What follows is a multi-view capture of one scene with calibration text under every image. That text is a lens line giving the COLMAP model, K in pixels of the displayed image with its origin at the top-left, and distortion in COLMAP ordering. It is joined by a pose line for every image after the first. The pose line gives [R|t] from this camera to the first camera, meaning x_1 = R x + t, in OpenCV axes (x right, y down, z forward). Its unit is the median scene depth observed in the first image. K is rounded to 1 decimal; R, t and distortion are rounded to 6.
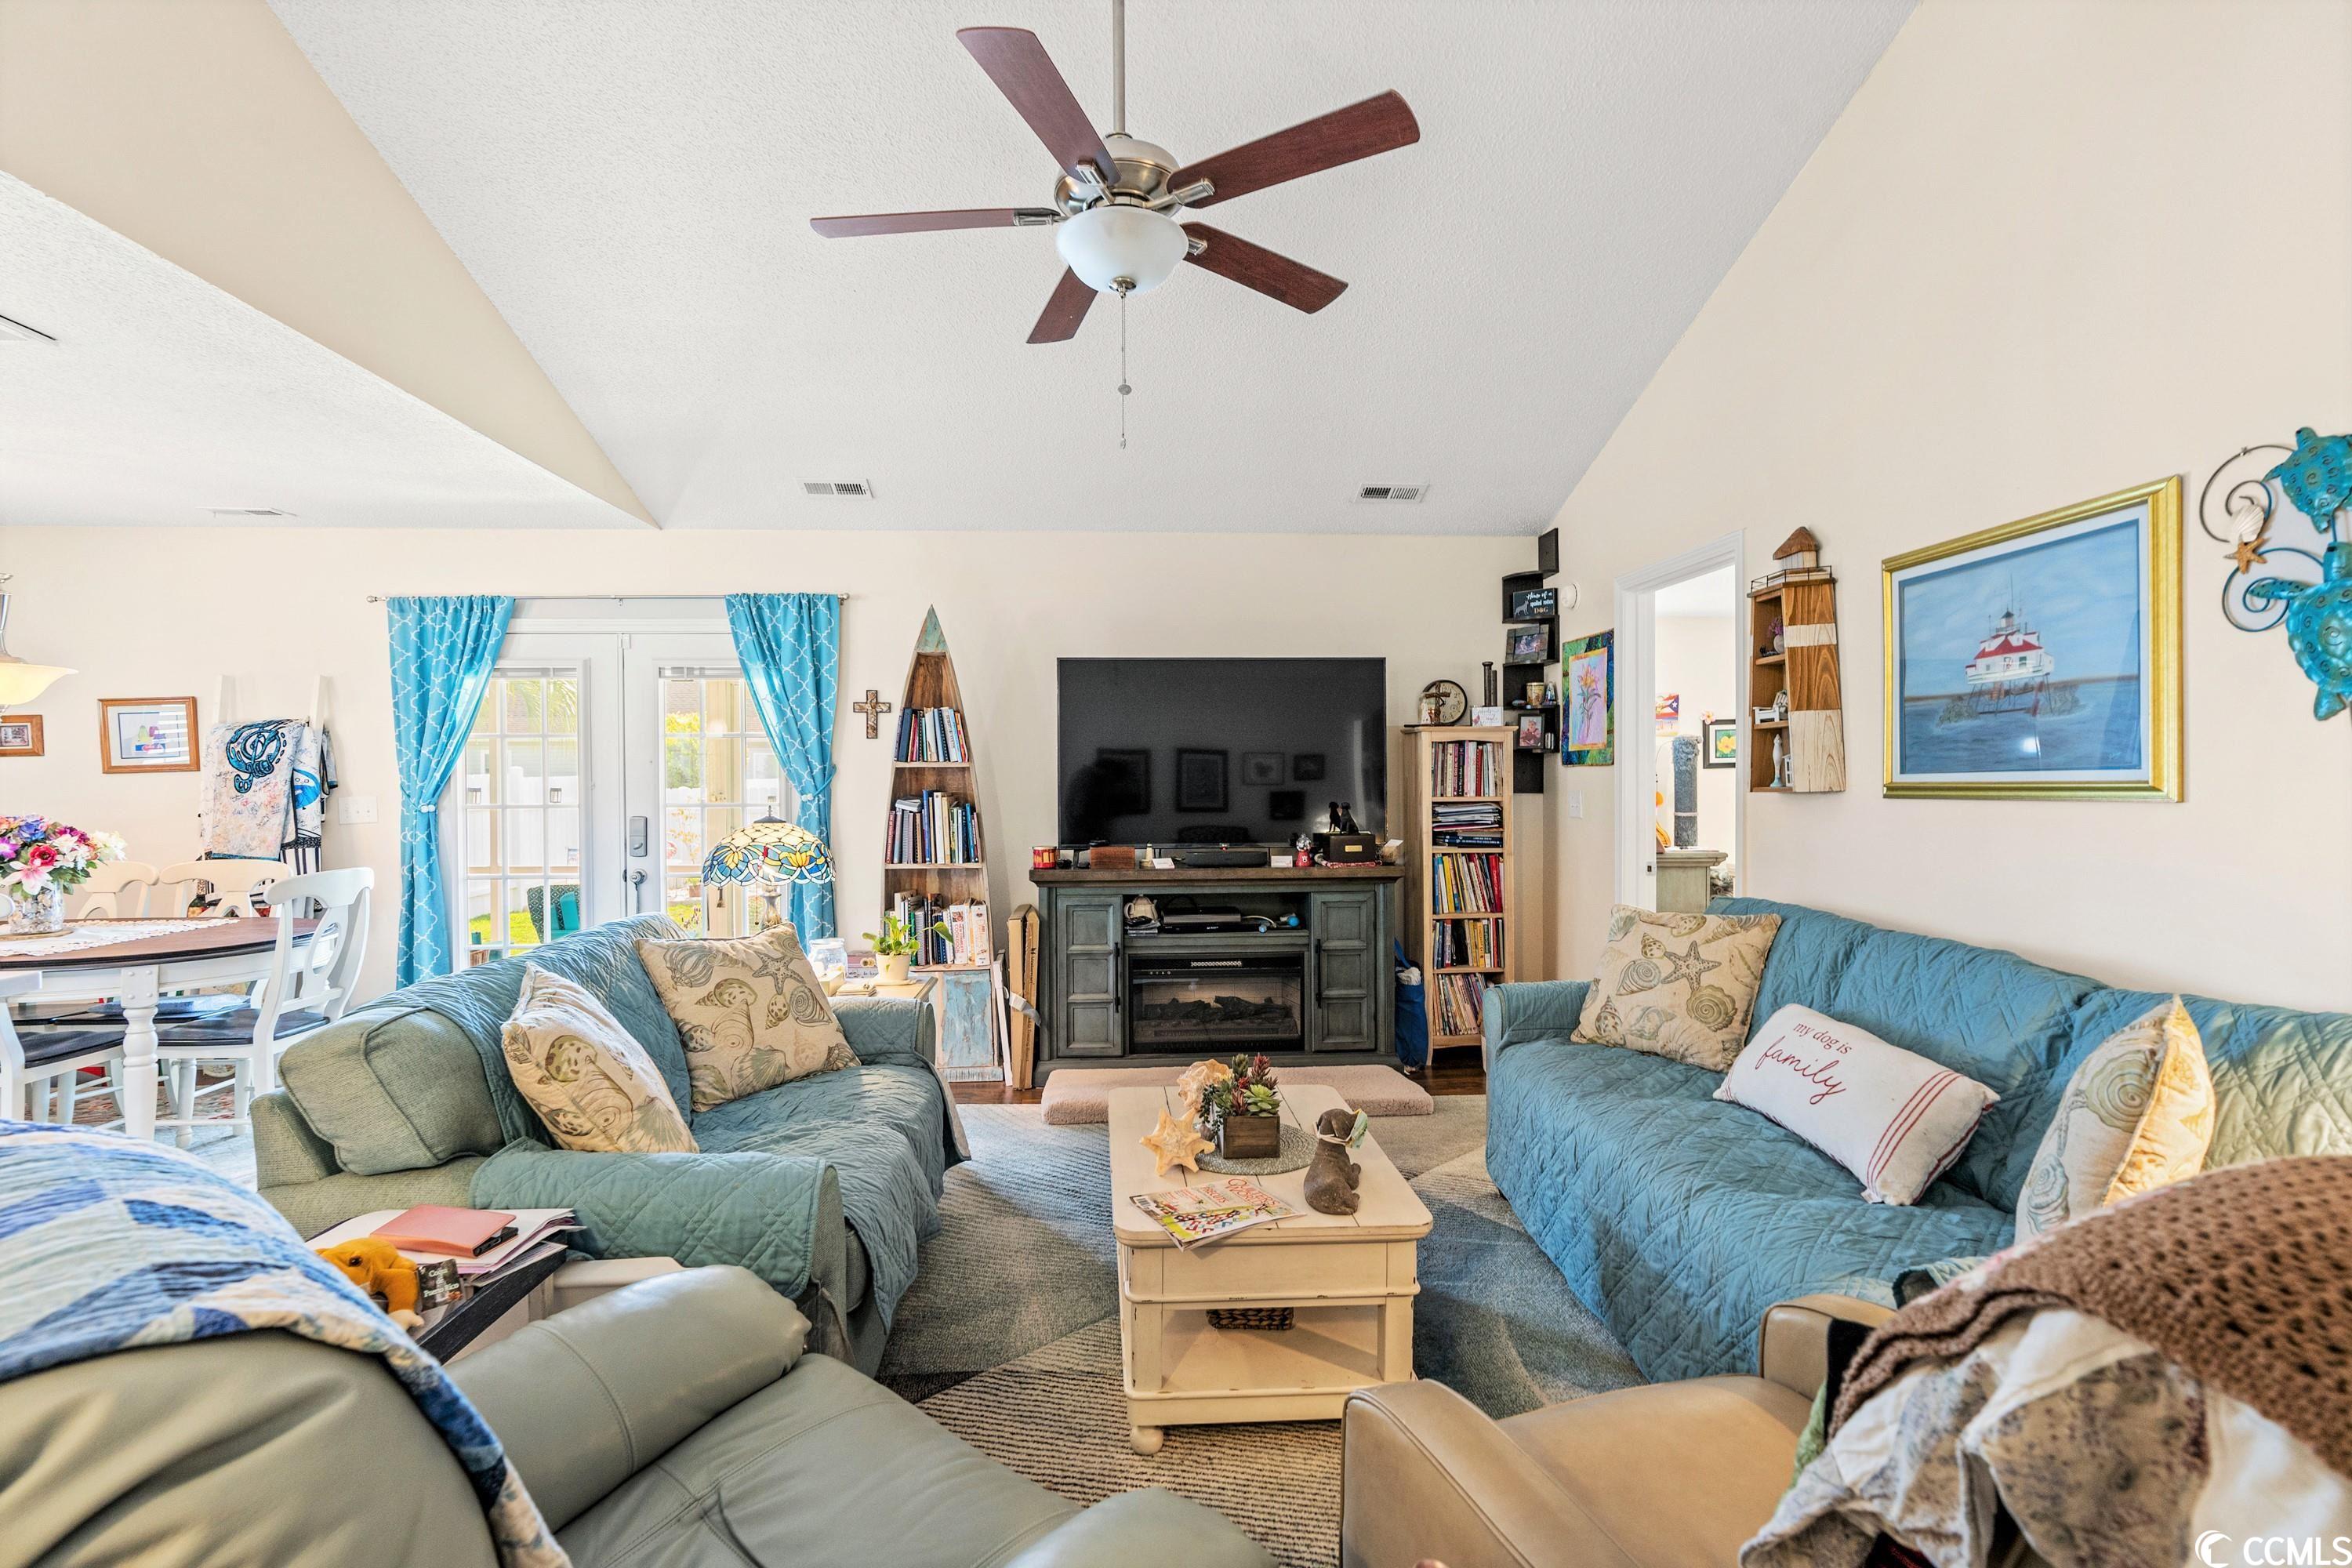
lens RADIAL K [[1084.4, 0, 1168.0], [0, 1084.4, 769.4], [0, 0, 1]] dist [-0.002652, 0.000353]
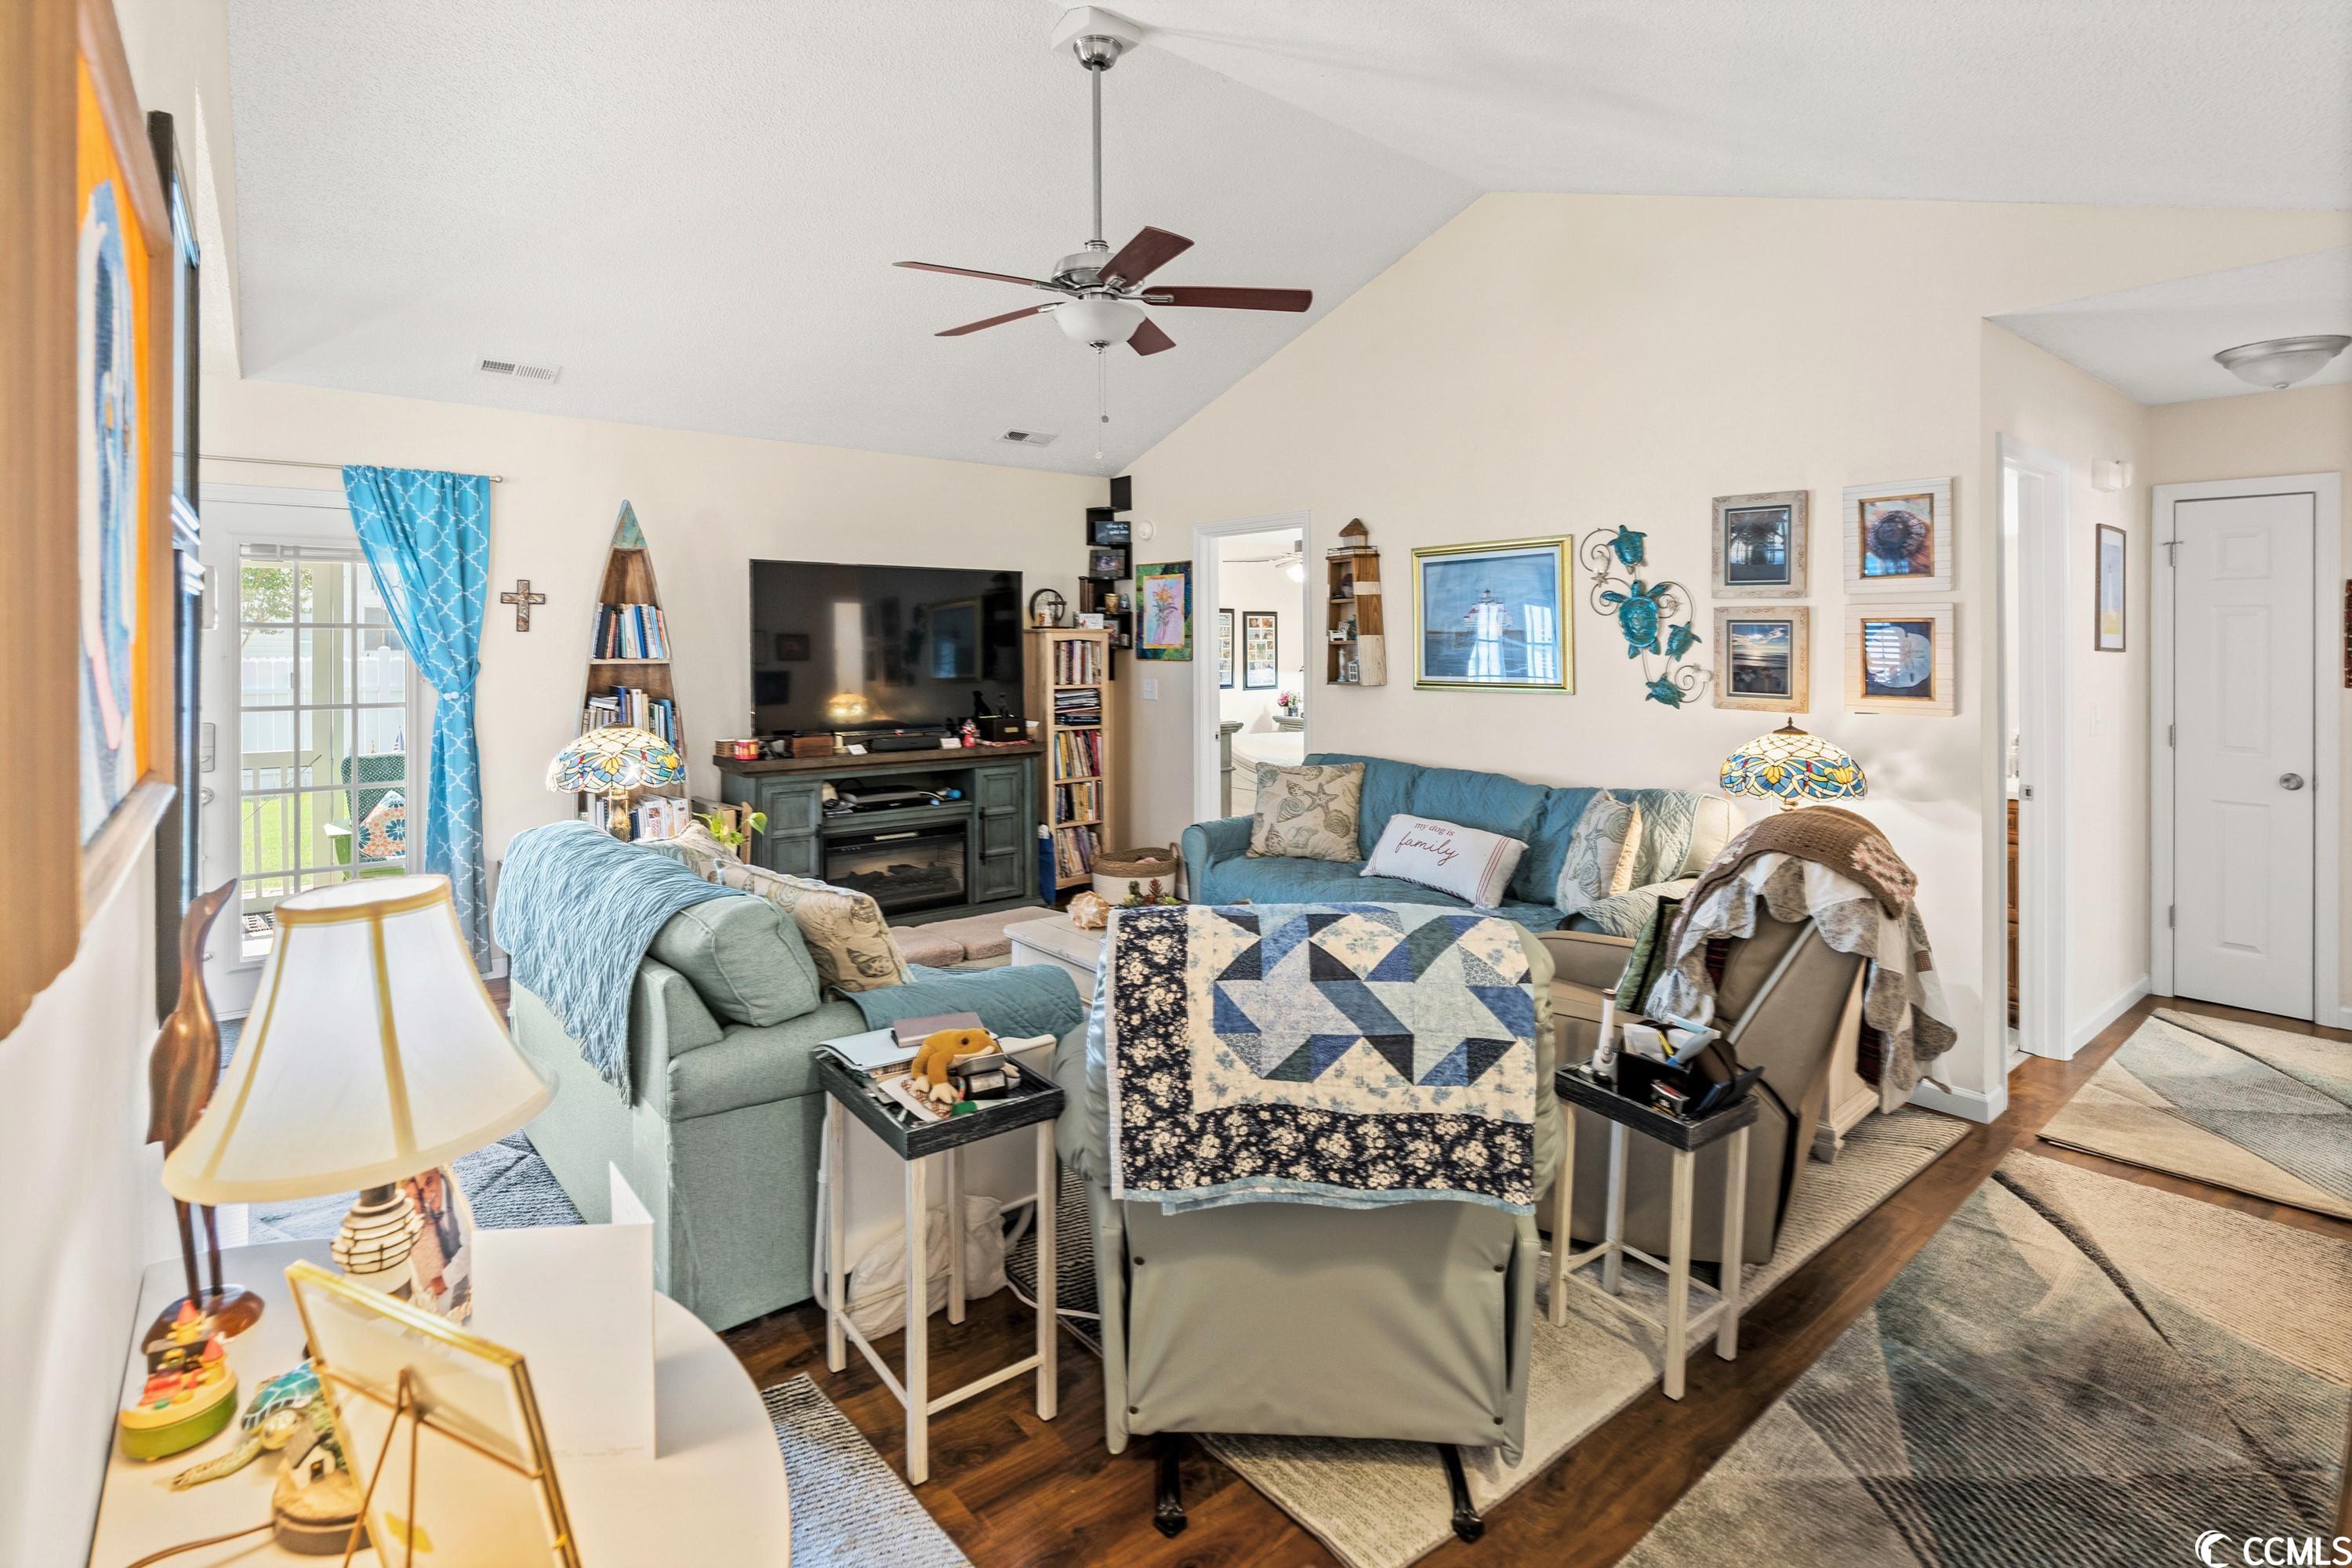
lens RADIAL K [[1131.6, 0, 1167.9], [0, 1131.6, 608.5], [0, 0, 1]] dist [-0.000657, -0.000153]
pose [[0.813642, 0.024338, 0.580856, -0.418160], [-0.010668, 0.999580, -0.026939, -0.030162], [-0.581268, 0.015722, 0.813560, -0.132646]]
